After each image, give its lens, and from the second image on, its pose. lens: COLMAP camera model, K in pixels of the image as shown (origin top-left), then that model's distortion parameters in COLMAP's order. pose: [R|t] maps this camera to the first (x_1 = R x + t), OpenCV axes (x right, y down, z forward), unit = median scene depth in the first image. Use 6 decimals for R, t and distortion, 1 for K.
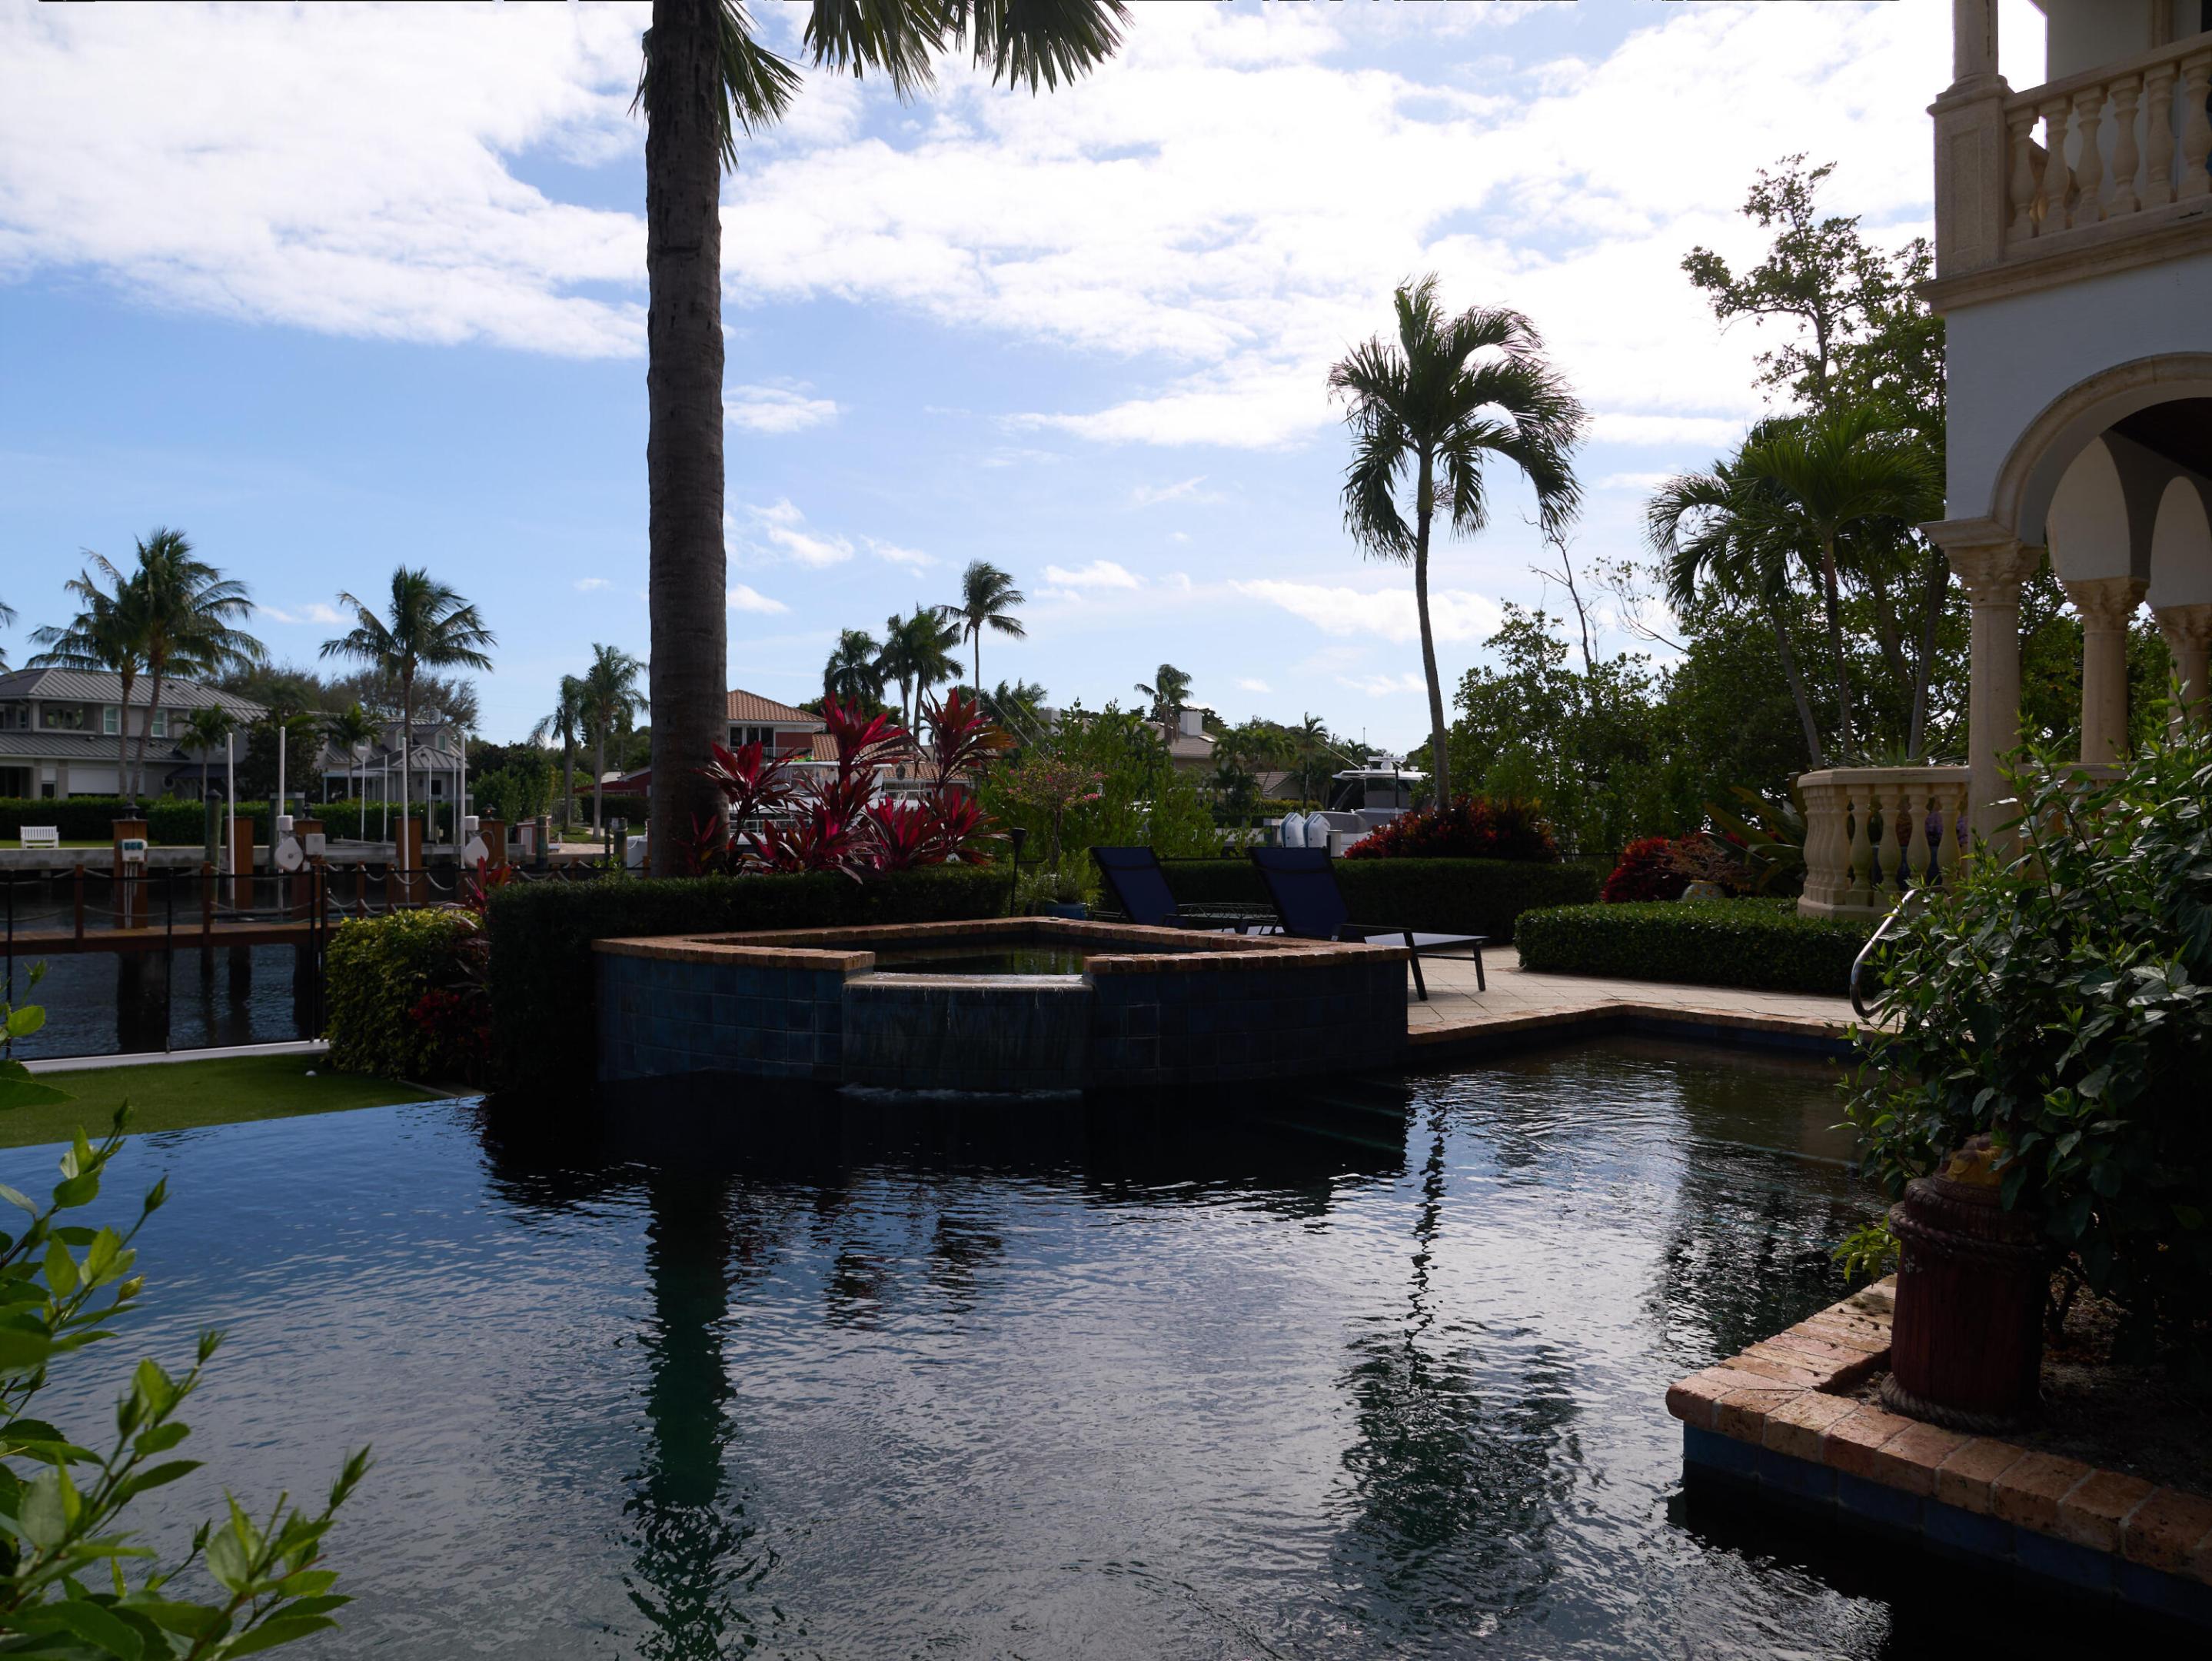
lens RADIAL K [[1588.6, 0, 1113.3], [0, 1588.6, 838.5], [0, 0, 1]] dist [-0.028126, -0.001670]
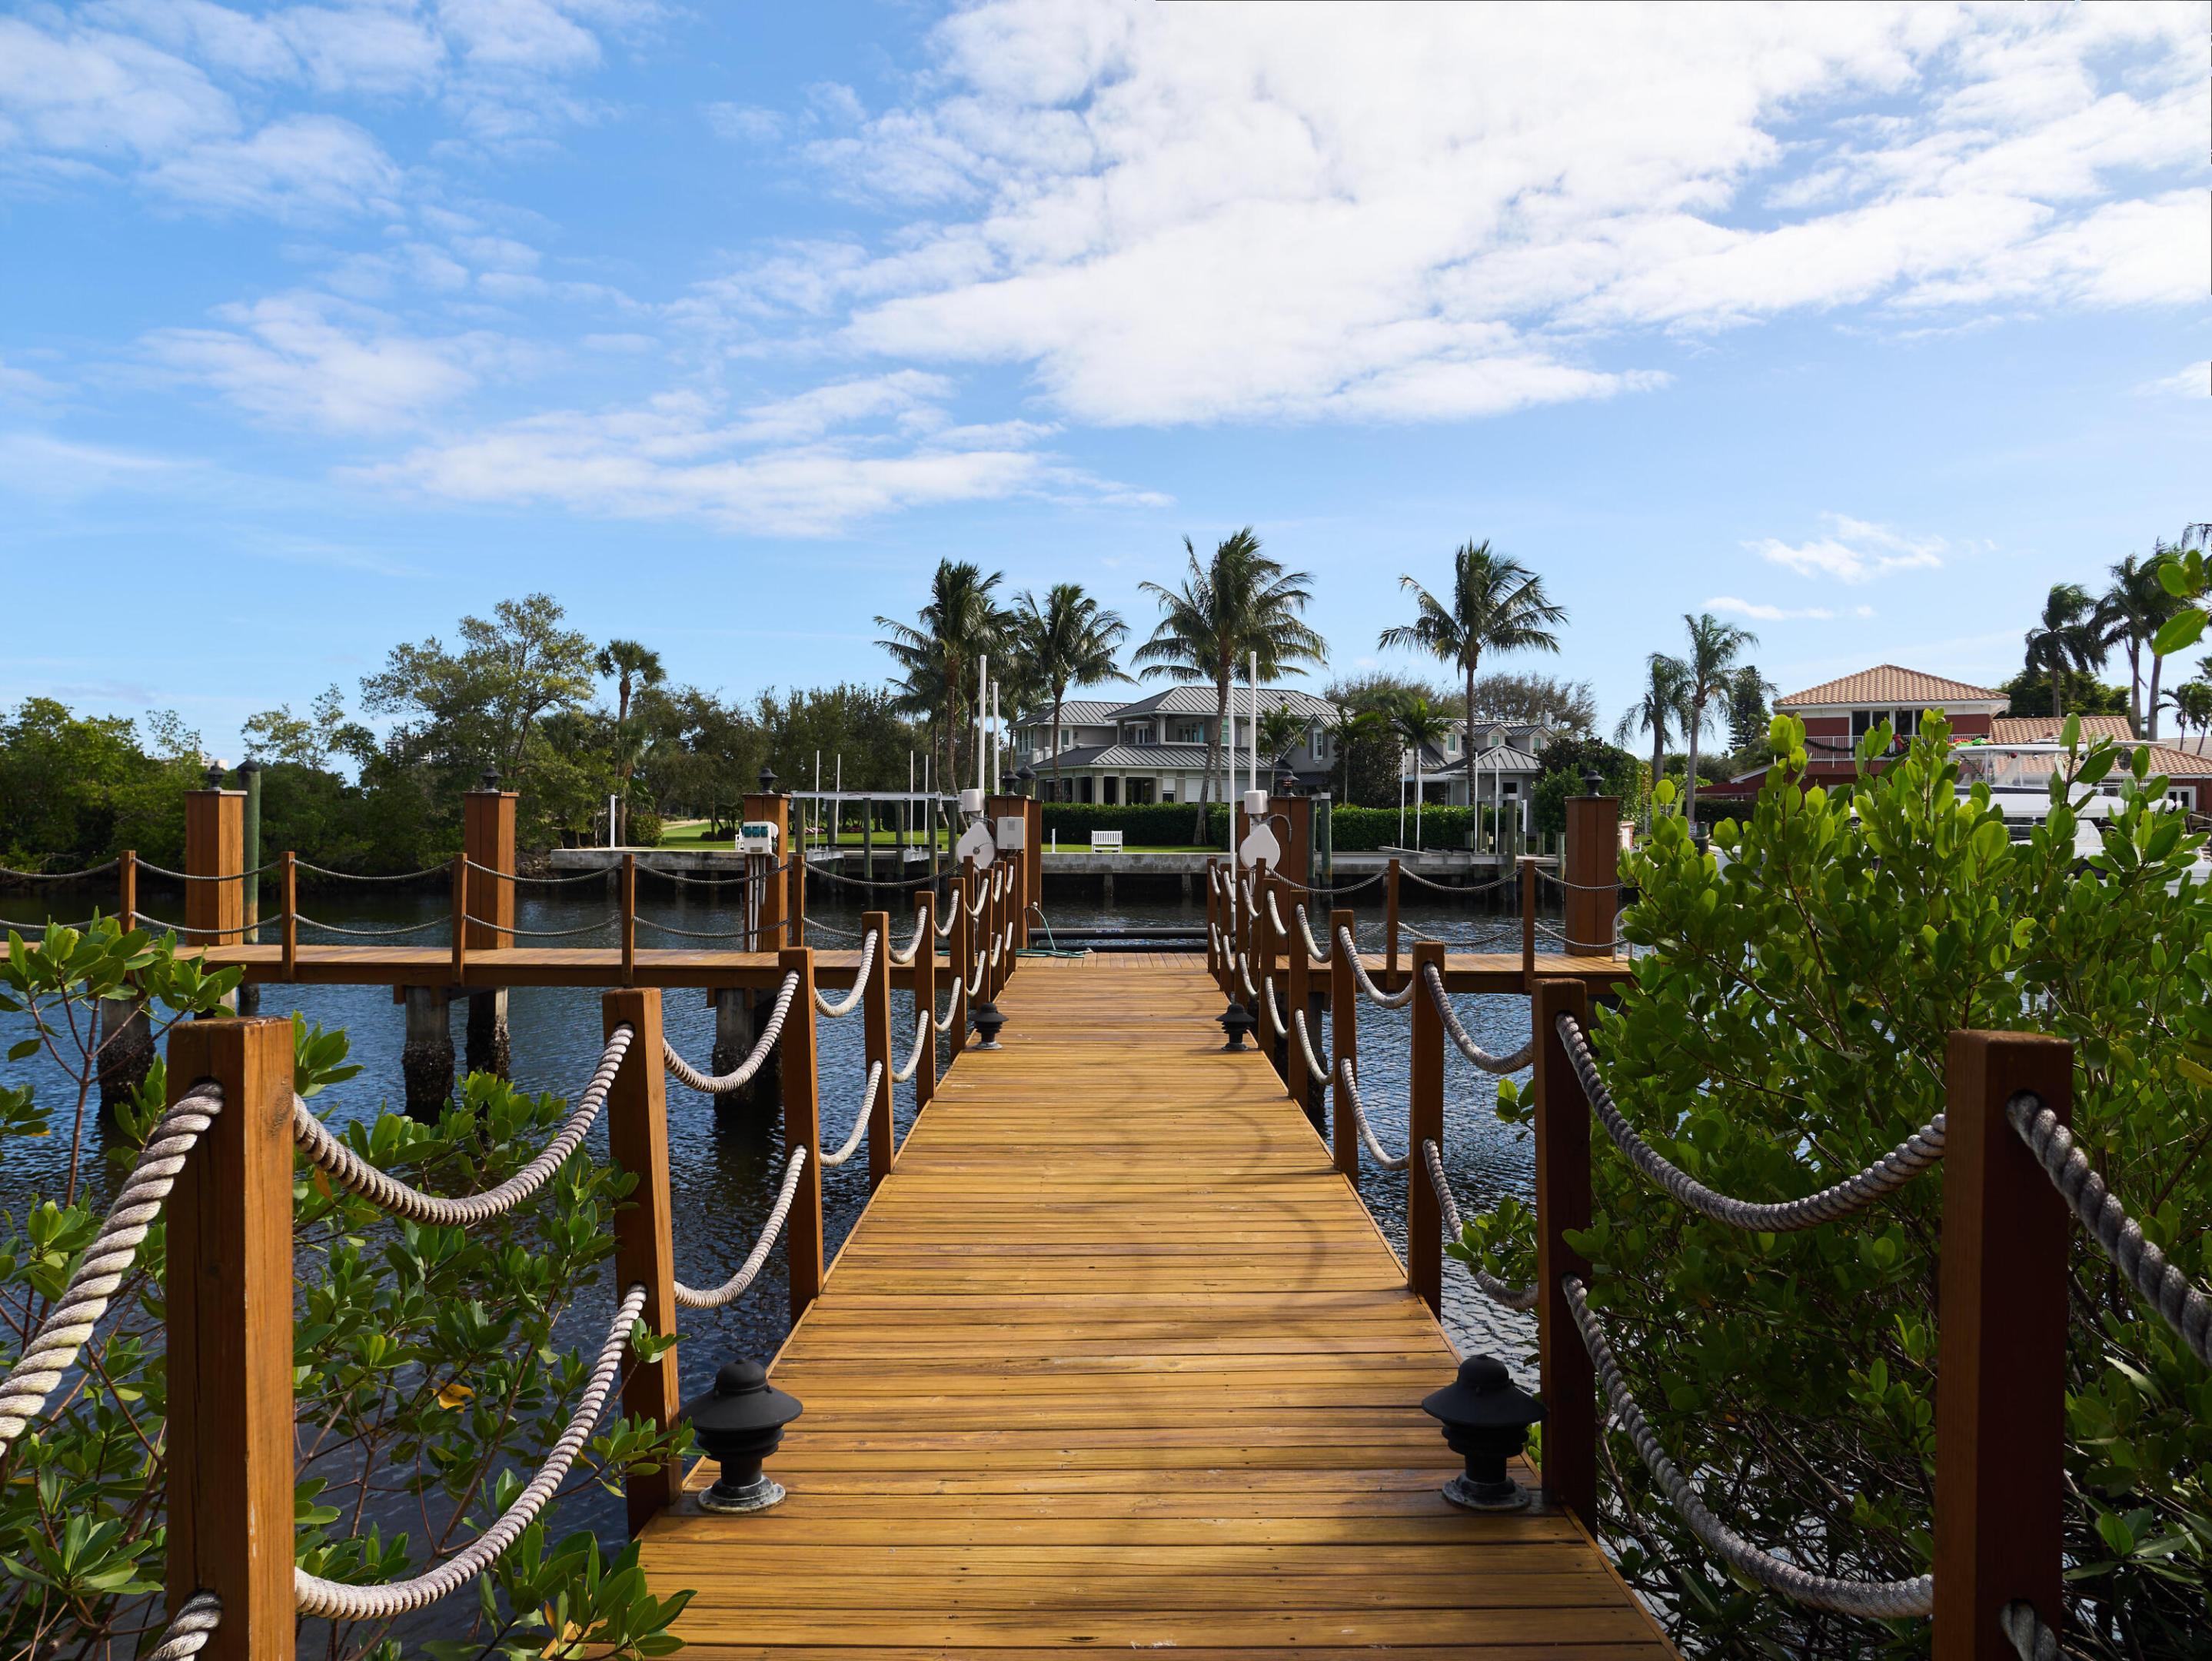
lens RADIAL K [[1588.6, 0, 1085.5], [0, 1588.6, 834.1], [0, 0, 1]] dist [-0.028126, -0.001670]
pose [[0.745098, 0.003384, -0.666947, -0.013174], [-0.013263, 0.999865, -0.009744, 0.003848], [0.666823, 0.016106, 0.745042, 0.192580]]
